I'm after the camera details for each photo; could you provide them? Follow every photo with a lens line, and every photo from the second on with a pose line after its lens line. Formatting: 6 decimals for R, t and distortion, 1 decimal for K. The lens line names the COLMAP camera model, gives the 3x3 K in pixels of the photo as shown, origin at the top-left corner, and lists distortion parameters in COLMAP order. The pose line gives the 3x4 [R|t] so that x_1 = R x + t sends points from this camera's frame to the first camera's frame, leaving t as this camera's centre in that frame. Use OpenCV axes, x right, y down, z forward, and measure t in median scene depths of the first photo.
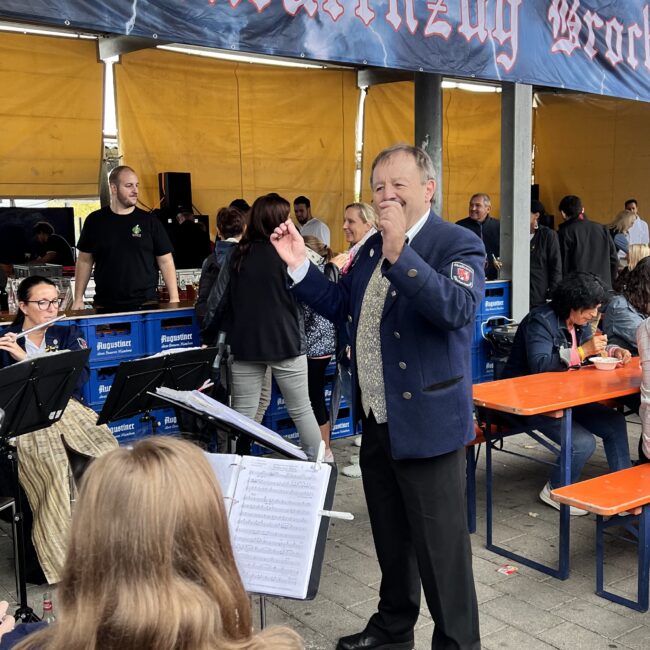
lens RADIAL K [[856.4, 0, 317.1], [0, 856.4, 324.4], [0, 0, 1]] dist [0.148061, -0.325754]
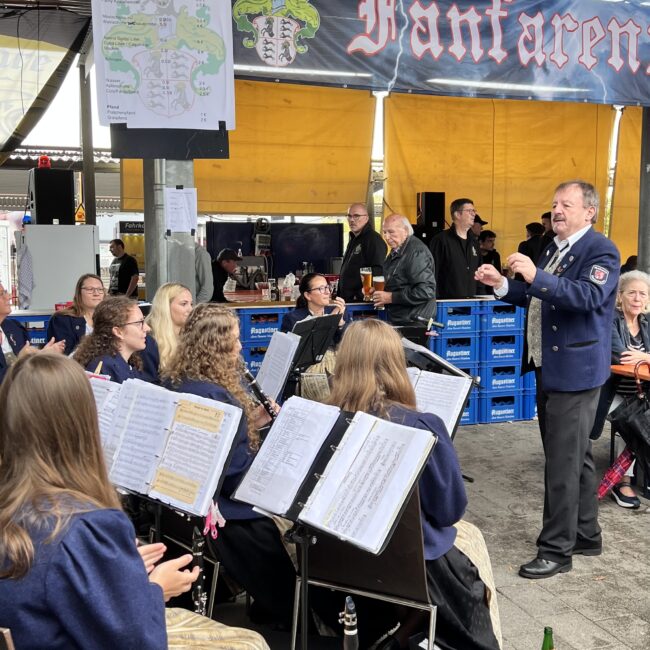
lens RADIAL K [[856.4, 0, 317.1], [0, 856.4, 324.4], [0, 0, 1]] dist [0.148061, -0.325754]
pose [[0.953938, 0.040563, -0.297249, 0.031882], [-0.045757, 0.998897, -0.010533, 0.013980], [0.296494, 0.023649, 0.954742, -0.105407]]
